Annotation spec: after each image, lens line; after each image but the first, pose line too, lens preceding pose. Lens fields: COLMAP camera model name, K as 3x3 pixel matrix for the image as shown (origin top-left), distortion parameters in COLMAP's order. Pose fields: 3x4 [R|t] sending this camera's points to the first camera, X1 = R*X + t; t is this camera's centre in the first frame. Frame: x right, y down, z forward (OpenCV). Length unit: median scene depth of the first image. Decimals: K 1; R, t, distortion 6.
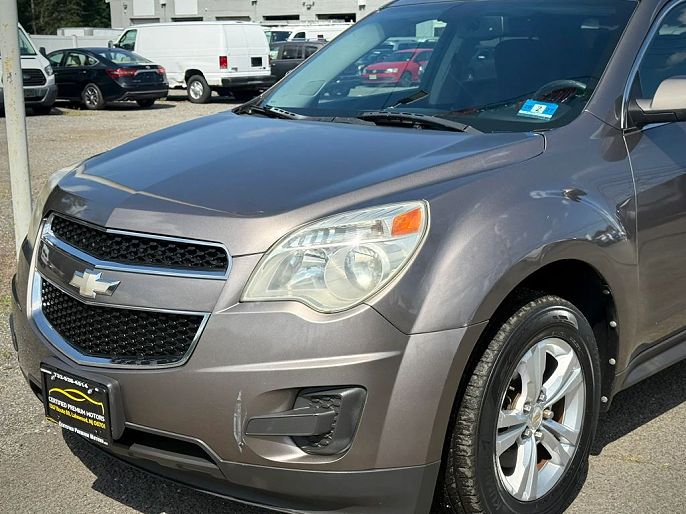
lens RADIAL K [[954.9, 0, 353.7], [0, 954.9, 269.5], [0, 0, 1]] dist [0.151449, -0.026169]
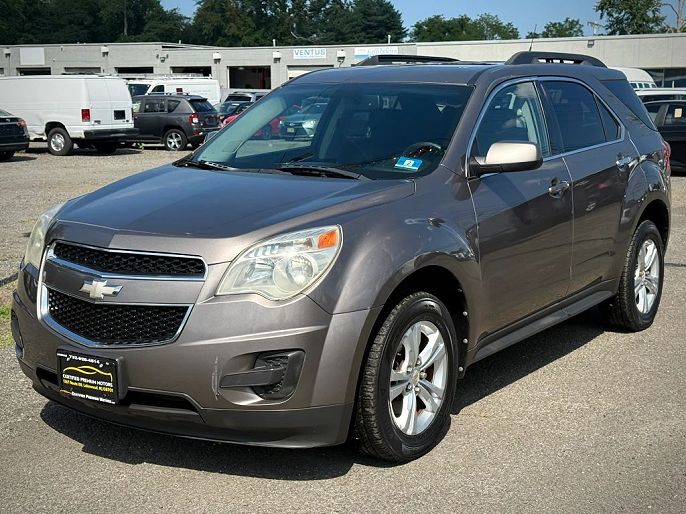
lens RADIAL K [[954.9, 0, 353.7], [0, 954.9, 269.5], [0, 0, 1]] dist [0.151449, -0.026169]
pose [[0.989335, -0.019980, 0.144283, -0.105163], [0.027578, 0.998325, -0.050853, 0.065026], [-0.143025, 0.054289, 0.988229, -0.409983]]
